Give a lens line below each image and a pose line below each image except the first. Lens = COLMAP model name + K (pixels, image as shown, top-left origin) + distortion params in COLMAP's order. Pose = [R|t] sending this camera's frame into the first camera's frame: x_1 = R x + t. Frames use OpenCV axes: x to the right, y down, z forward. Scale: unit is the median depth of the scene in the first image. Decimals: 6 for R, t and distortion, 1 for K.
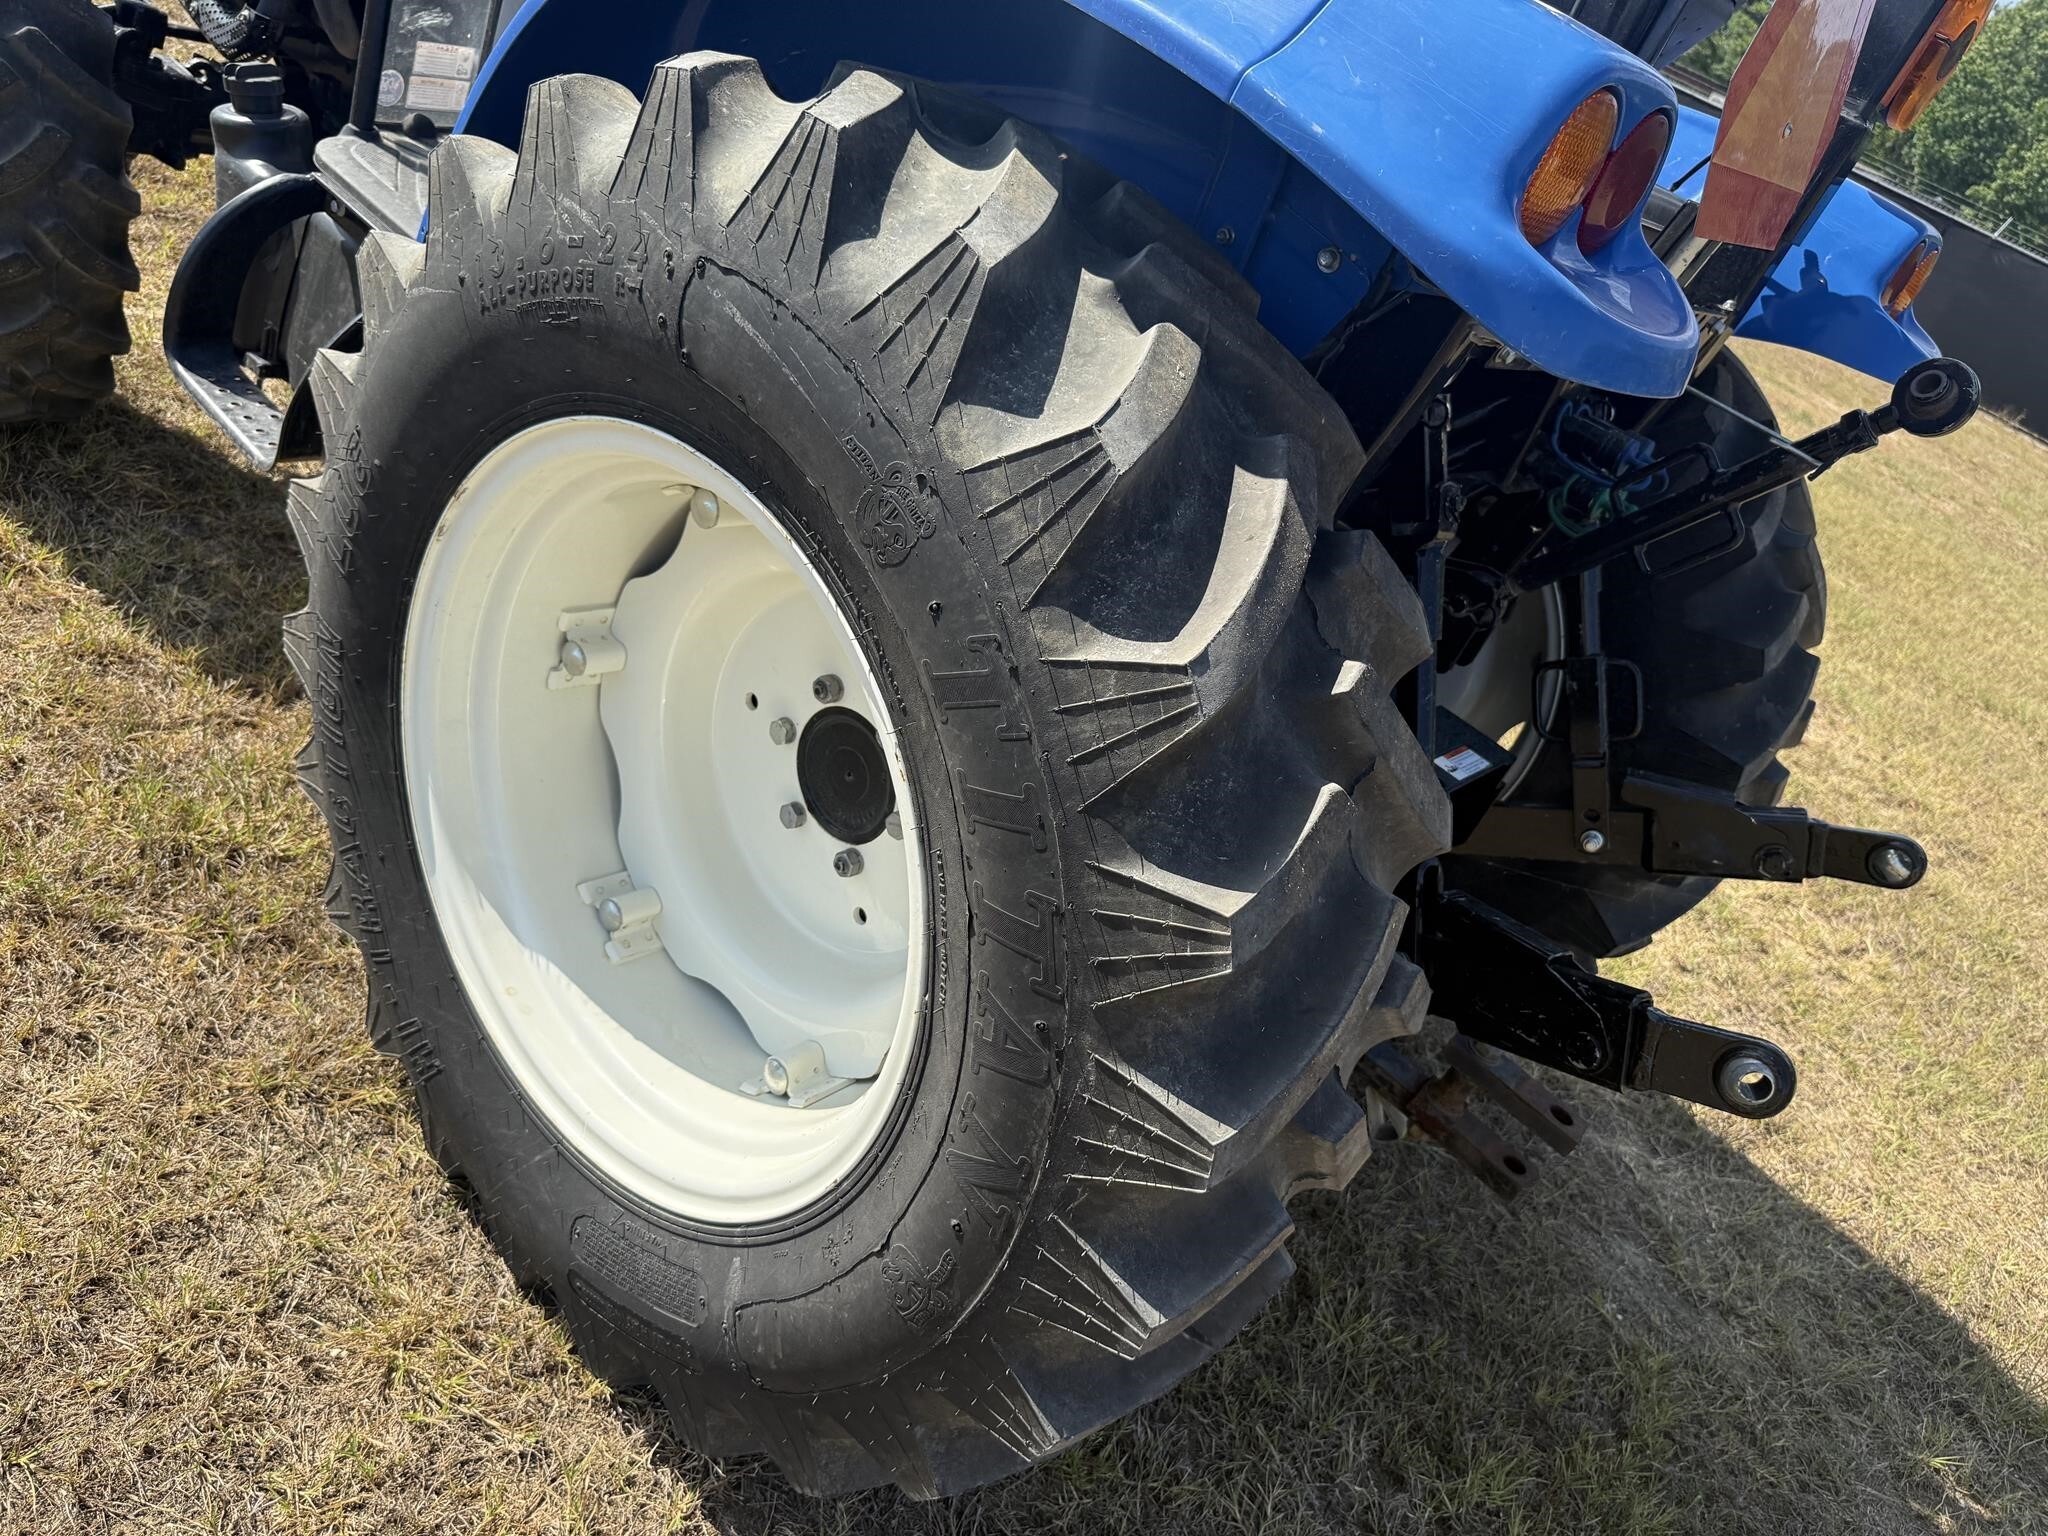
lens RADIAL K [[1425.3, 0, 1026.7], [0, 1425.3, 770.3], [0, 0, 1]] dist [0.039058, -0.066708]
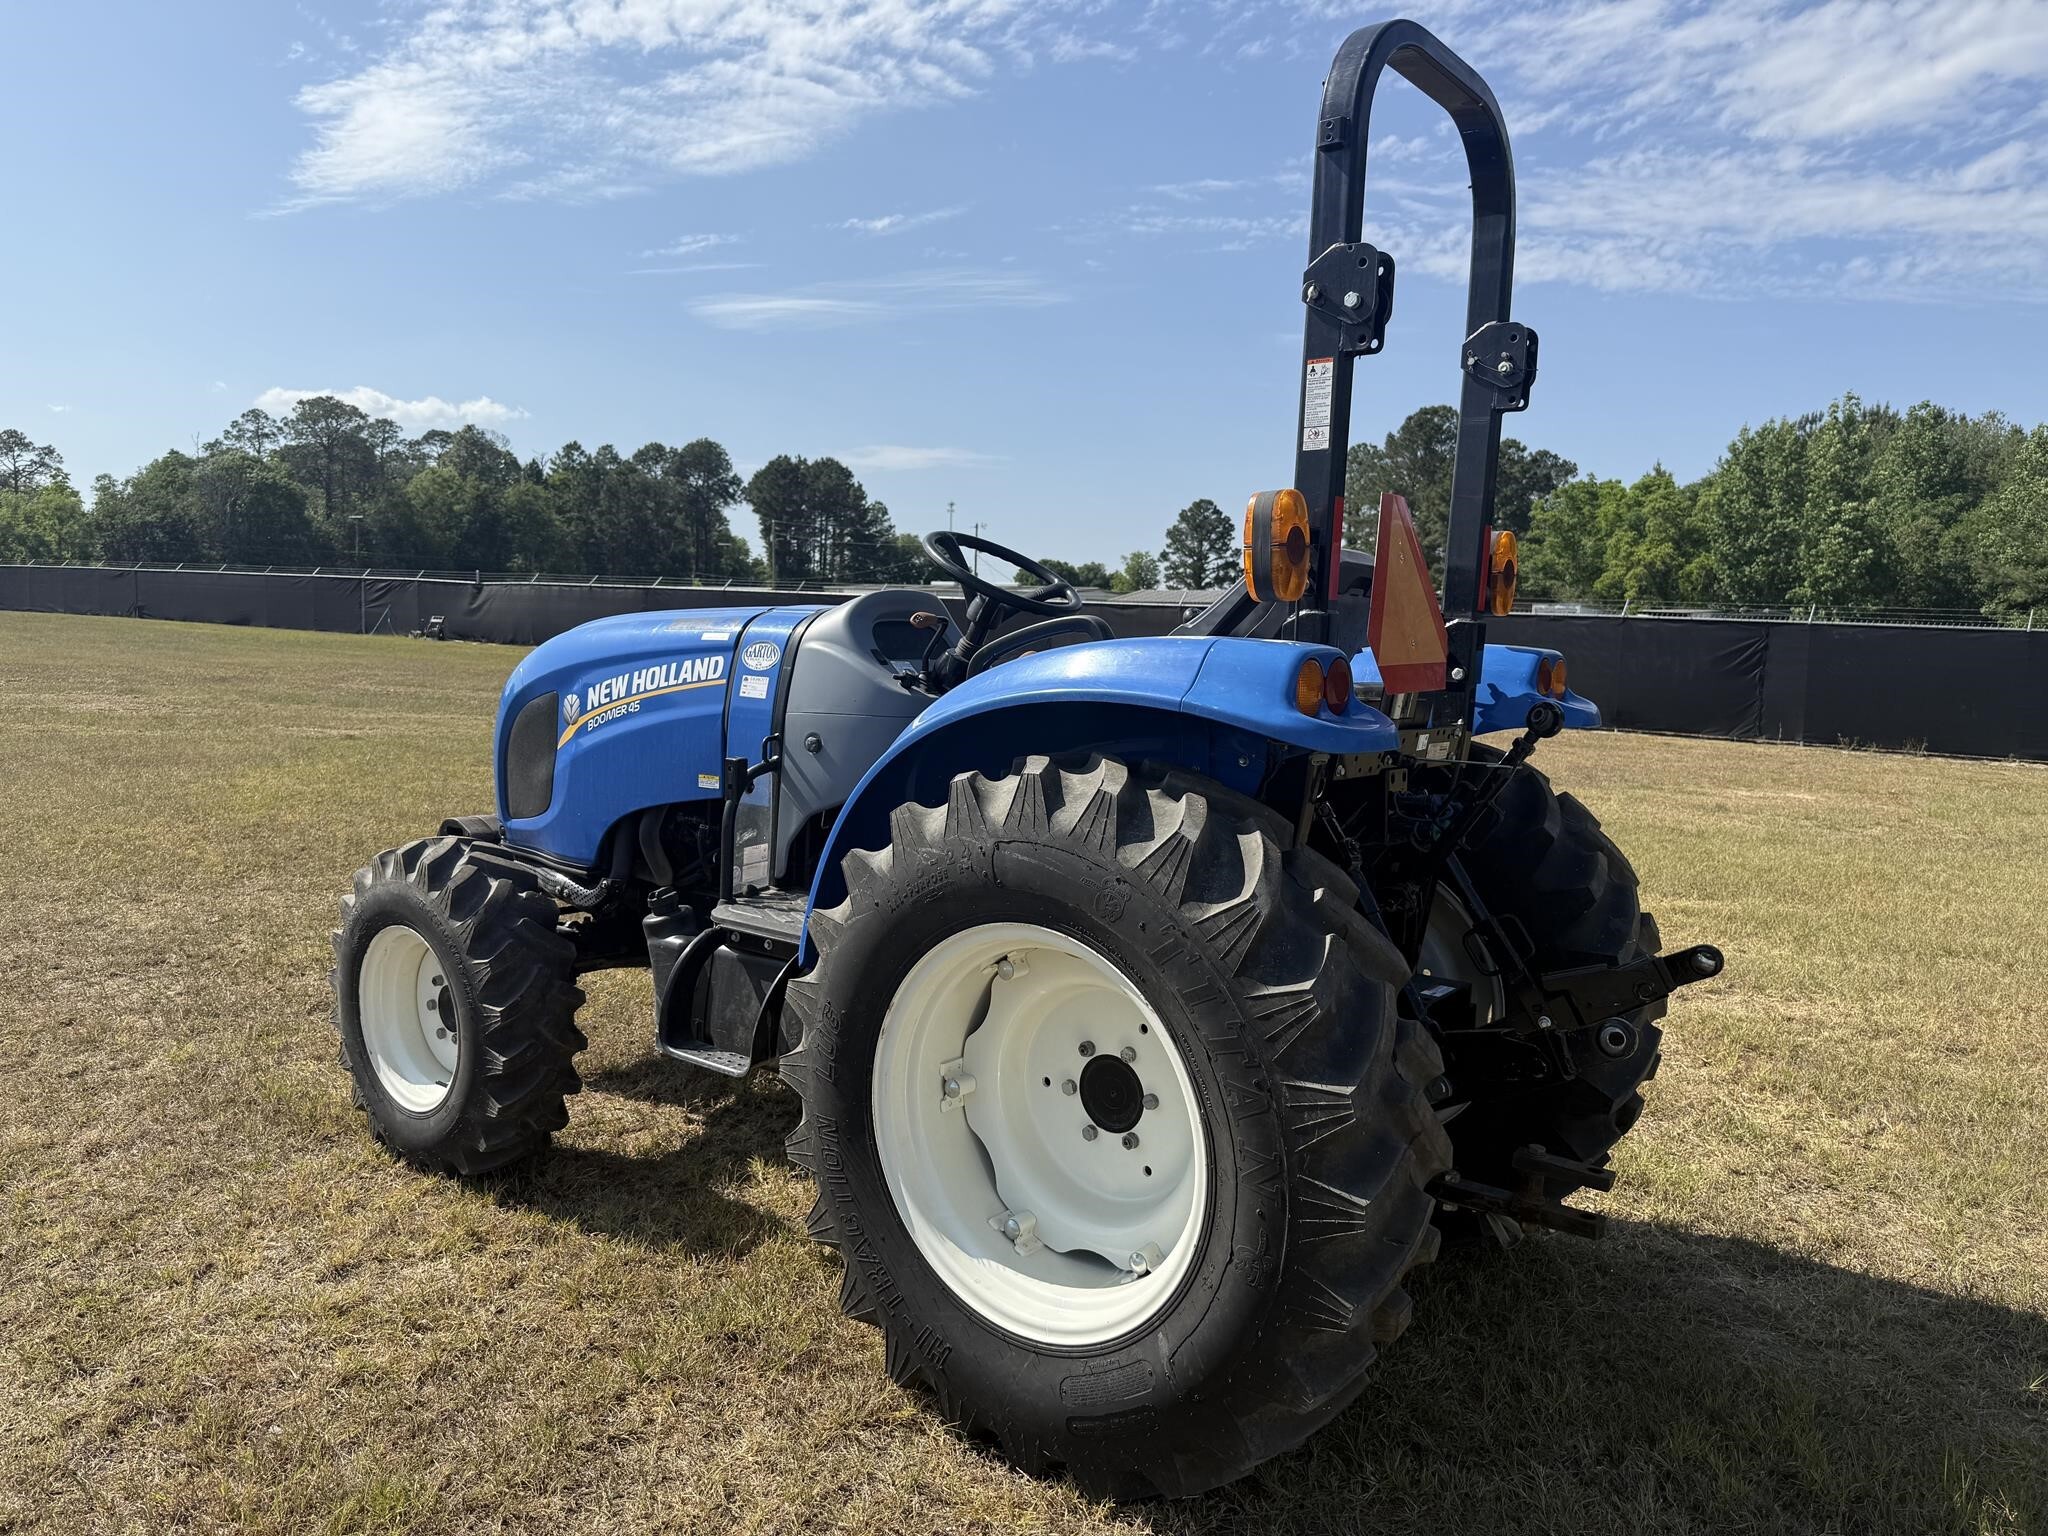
lens RADIAL K [[1461.0, 0, 1015.6], [0, 1461.0, 788.5], [0, 0, 1]] dist [0.010630, -0.037845]
pose [[0.937169, -0.345615, 0.047590, -0.195215], [0.331617, 0.840104, -0.429249, 0.434406], [0.108375, 0.418060, 0.901932, -0.858579]]
